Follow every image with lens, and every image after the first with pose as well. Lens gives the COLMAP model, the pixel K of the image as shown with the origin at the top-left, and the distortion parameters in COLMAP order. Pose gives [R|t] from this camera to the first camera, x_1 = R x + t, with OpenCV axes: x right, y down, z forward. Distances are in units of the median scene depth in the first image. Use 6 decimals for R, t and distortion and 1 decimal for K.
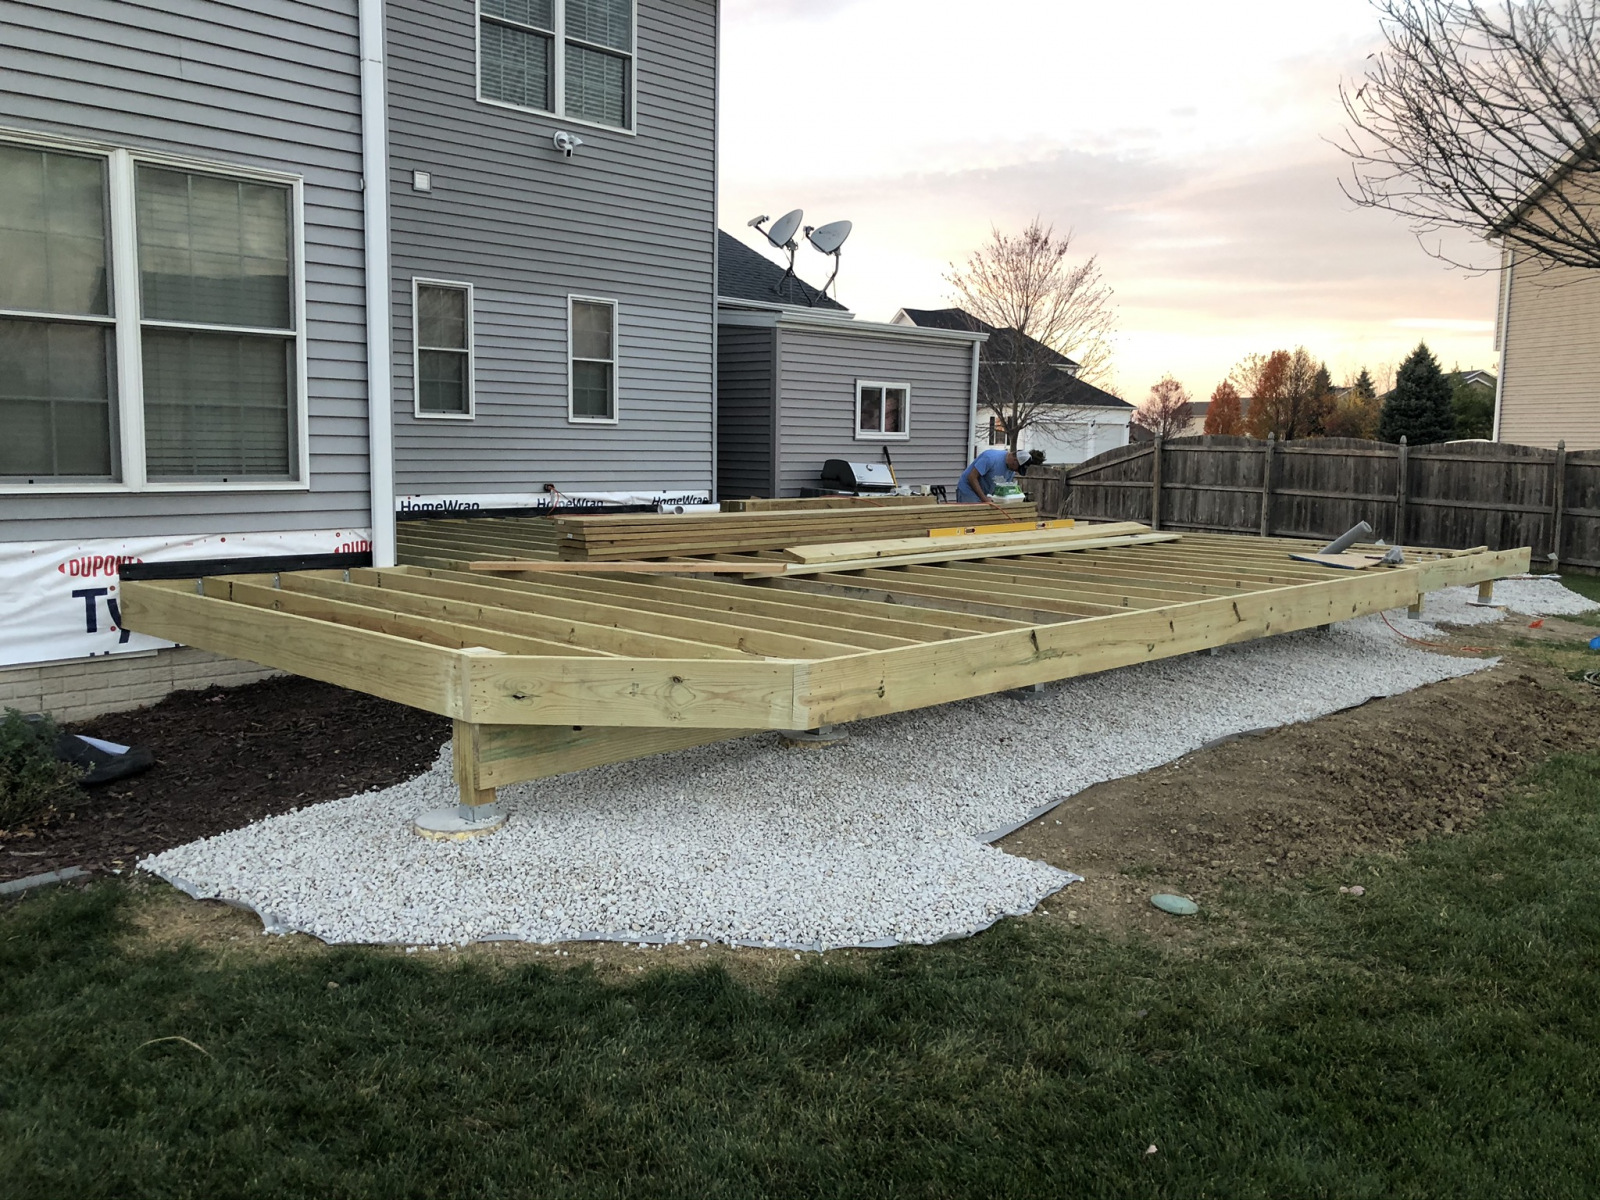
lens RADIAL K [[1356.7, 0, 806.3], [0, 1356.7, 590.8], [0, 0, 1]] dist [0.022845, 0.004939]
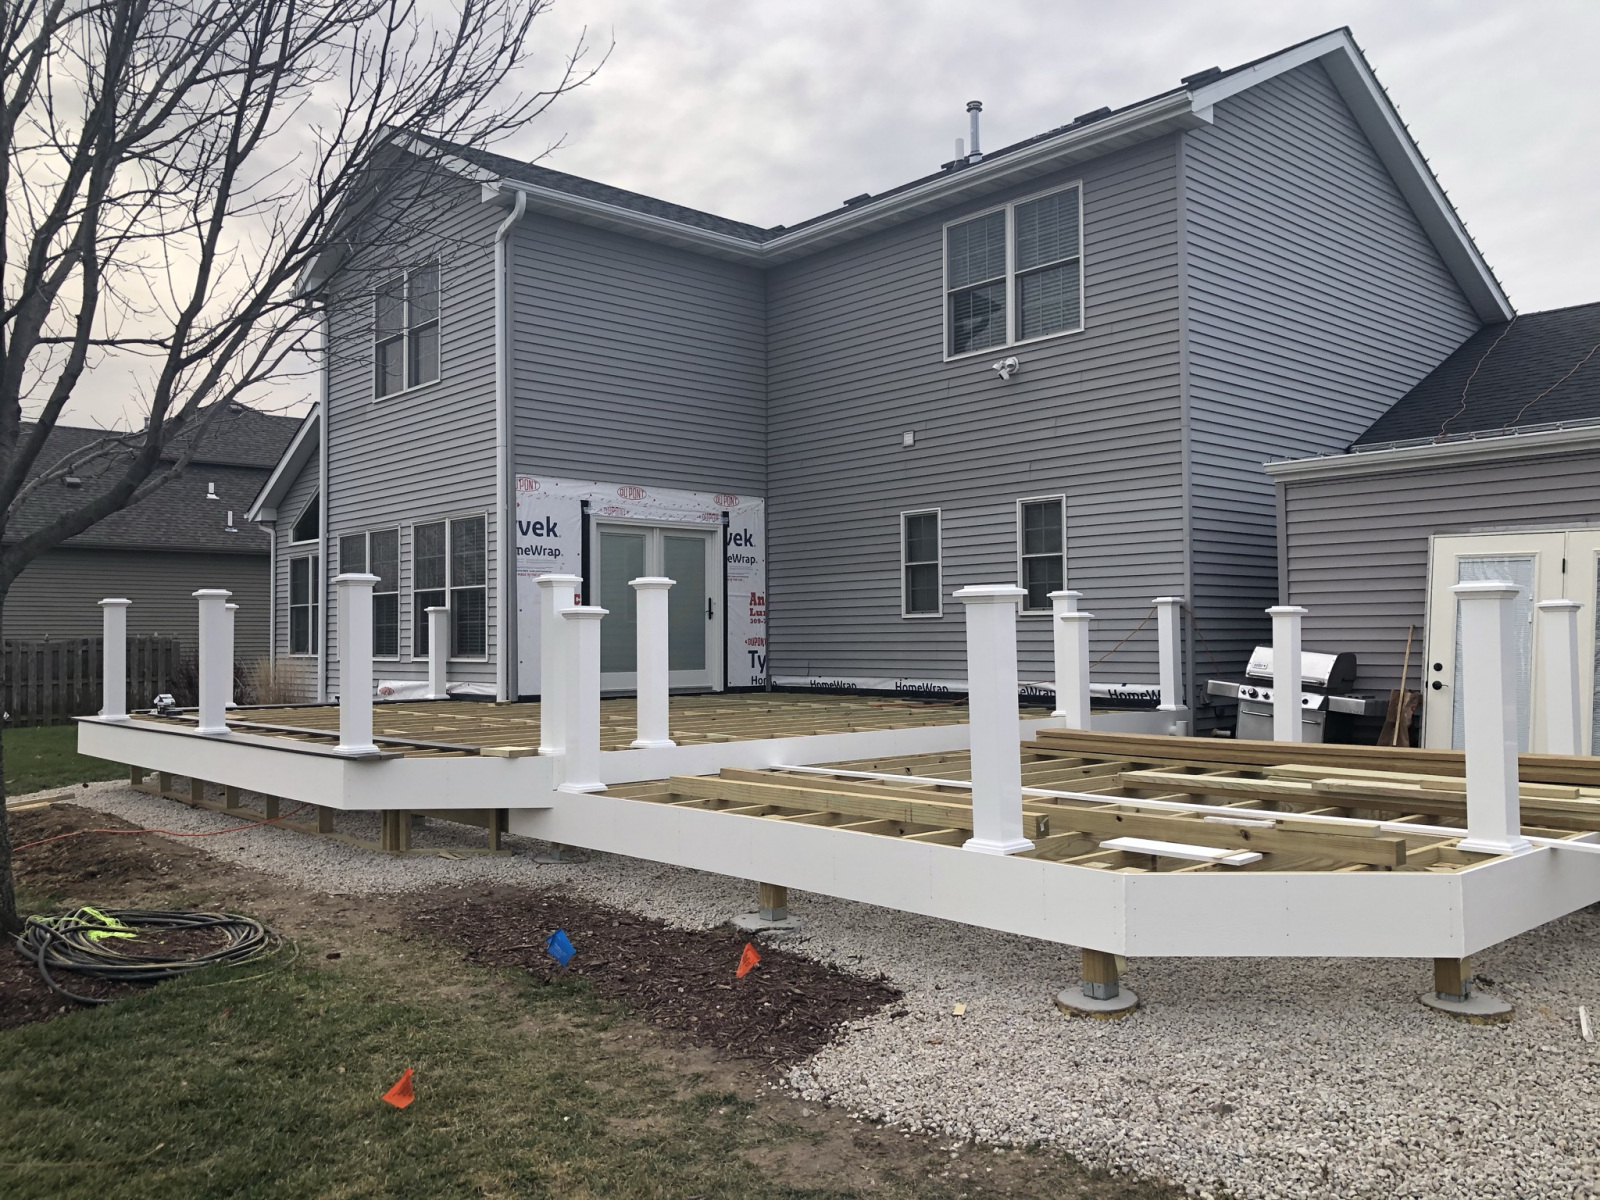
lens RADIAL K [[1309.9, 0, 801.8], [0, 1309.9, 612.0], [0, 0, 1]] dist [0.057536, -0.079346]
pose [[-0.081824, -0.036226, -0.995988, 0.952192], [-0.098022, 0.994787, -0.028129, -0.087417], [0.991815, 0.095327, -0.084948, 0.996119]]
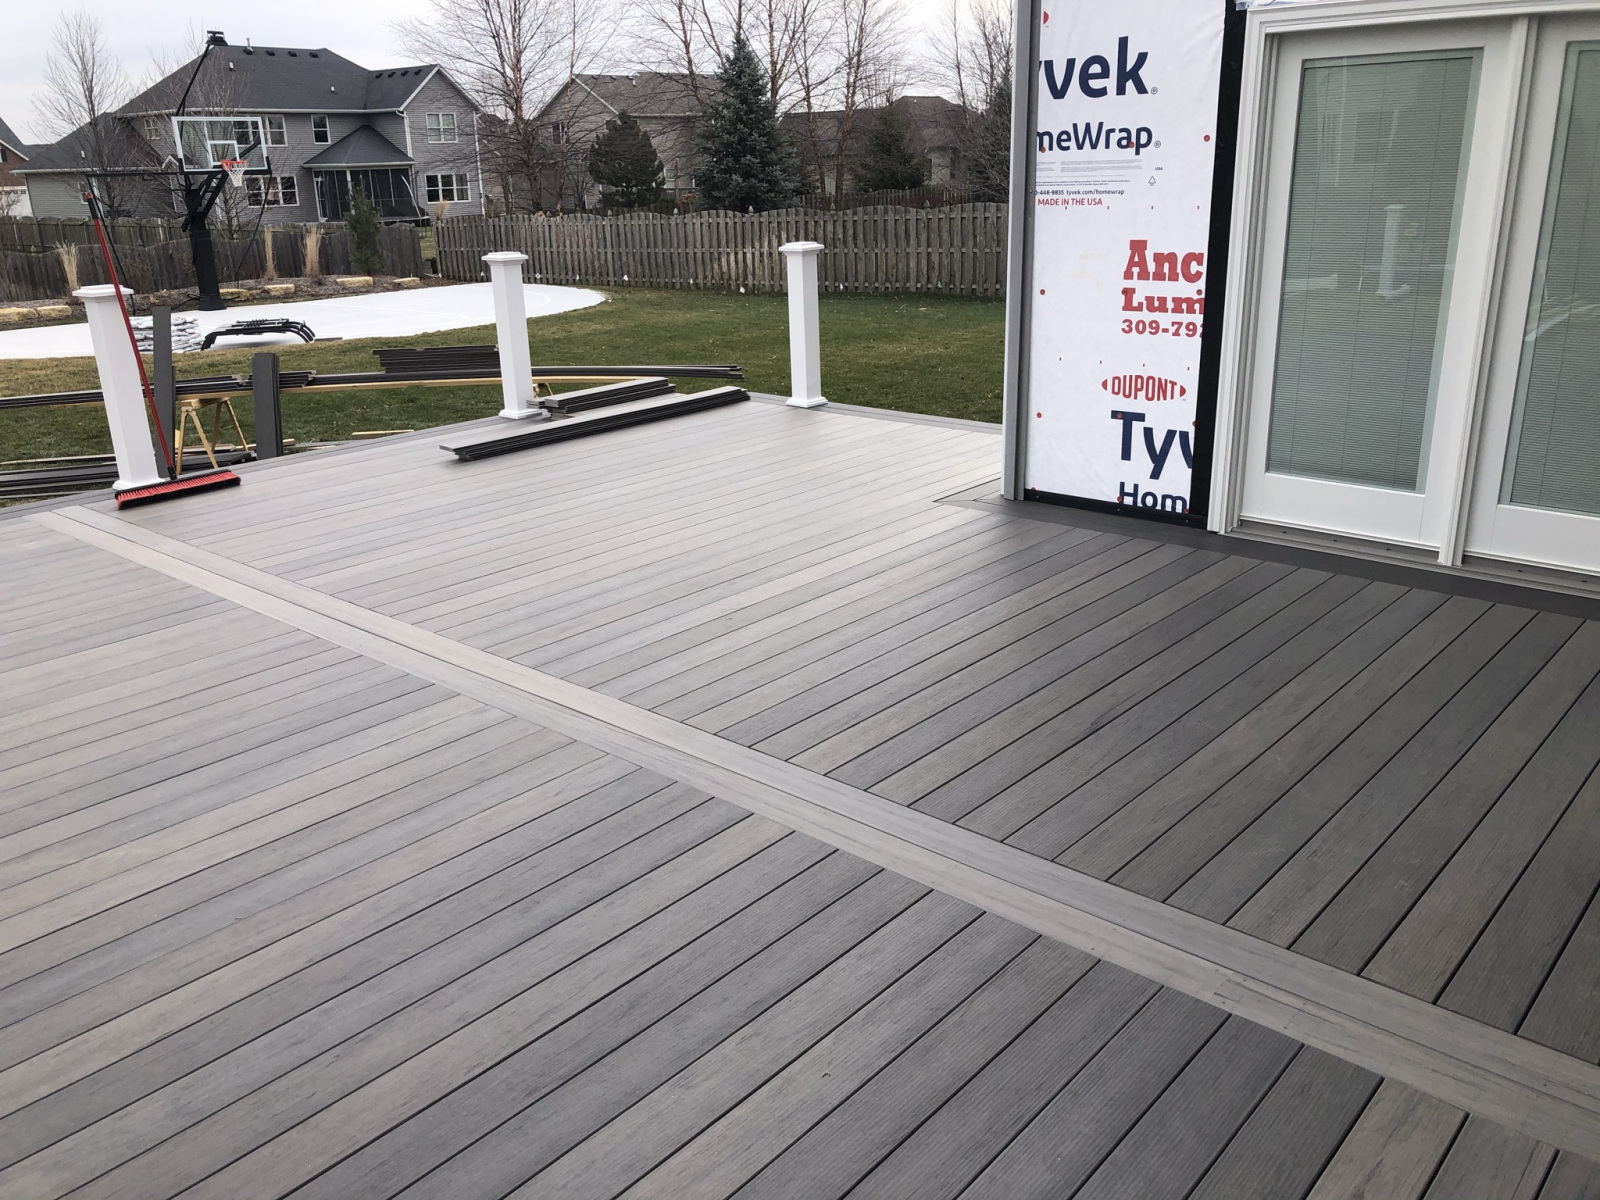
lens RADIAL K [[1309.9, 0, 787.2], [0, 1309.9, 588.7], [0, 0, 1]] dist [0.057536, -0.079346]
pose [[-0.999290, 0.022360, -0.030322, -0.088521], [0.007904, 0.911350, 0.411557, -0.200181], [0.036836, 0.411025, -0.910880, 1.138030]]
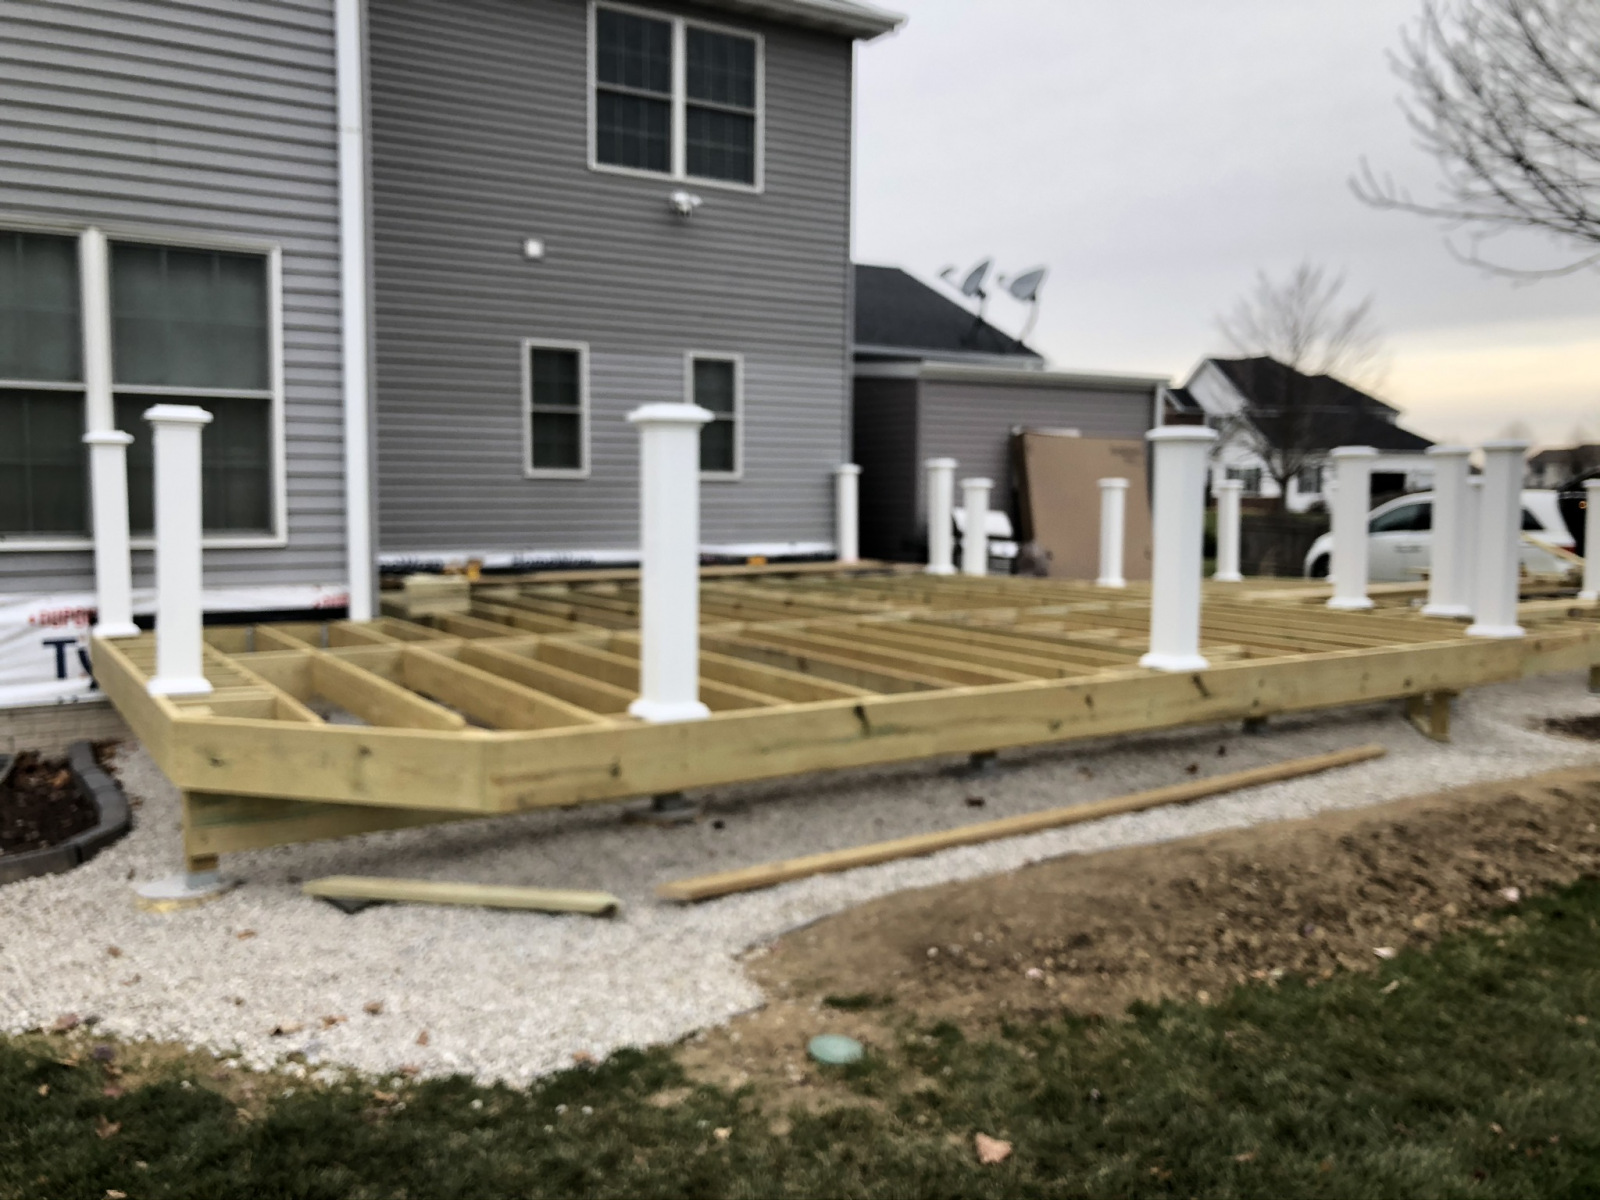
lens RADIAL K [[1309.9, 0, 792.1], [0, 1309.9, 607.4], [0, 0, 1]] dist [0.057536, -0.079346]
pose [[0.968169, 0.009910, -0.250102, 0.160730], [-0.015905, 0.999632, -0.021960, -0.006877], [0.249792, 0.025239, 0.967970, 0.078125]]
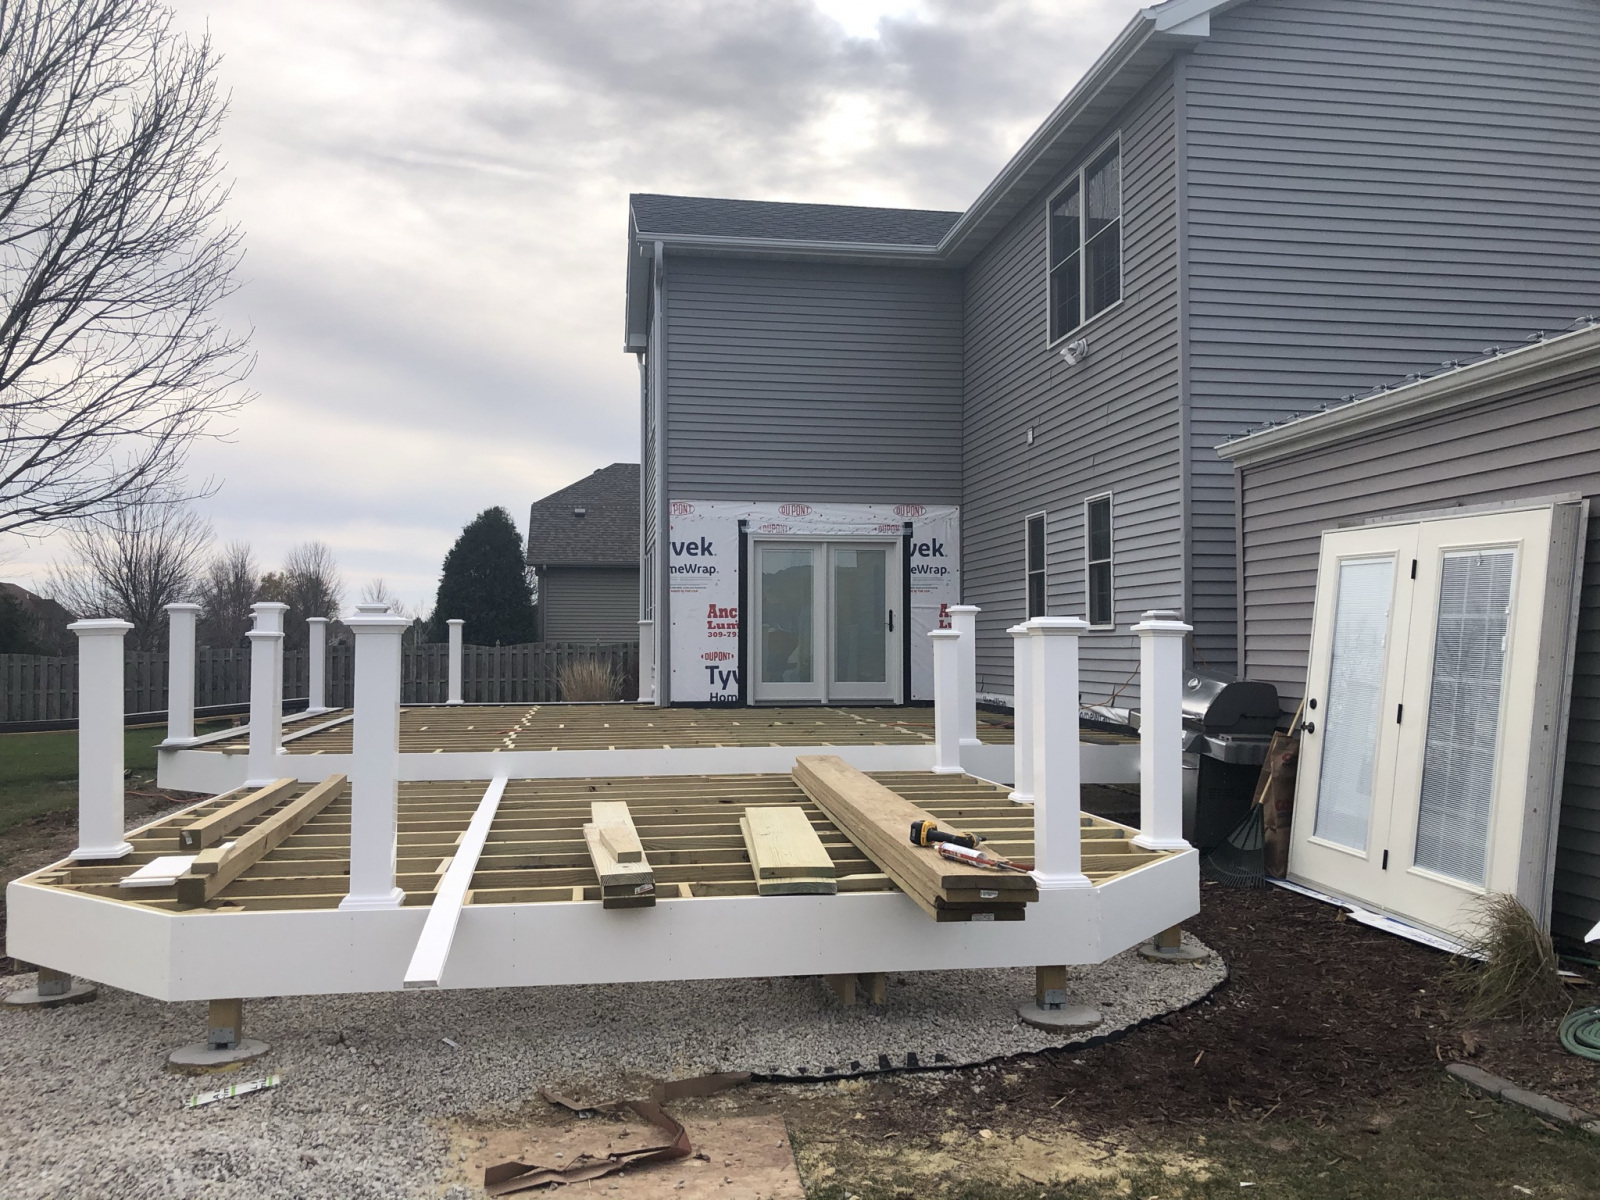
lens RADIAL K [[1309.9, 0, 790.3], [0, 1309.9, 623.7], [0, 0, 1]] dist [0.057536, -0.079346]
pose [[-0.615401, -0.027710, -0.787727, 0.742466], [-0.092039, 0.995071, 0.036900, -0.155603], [0.782822, 0.095210, -0.614919, 1.526702]]
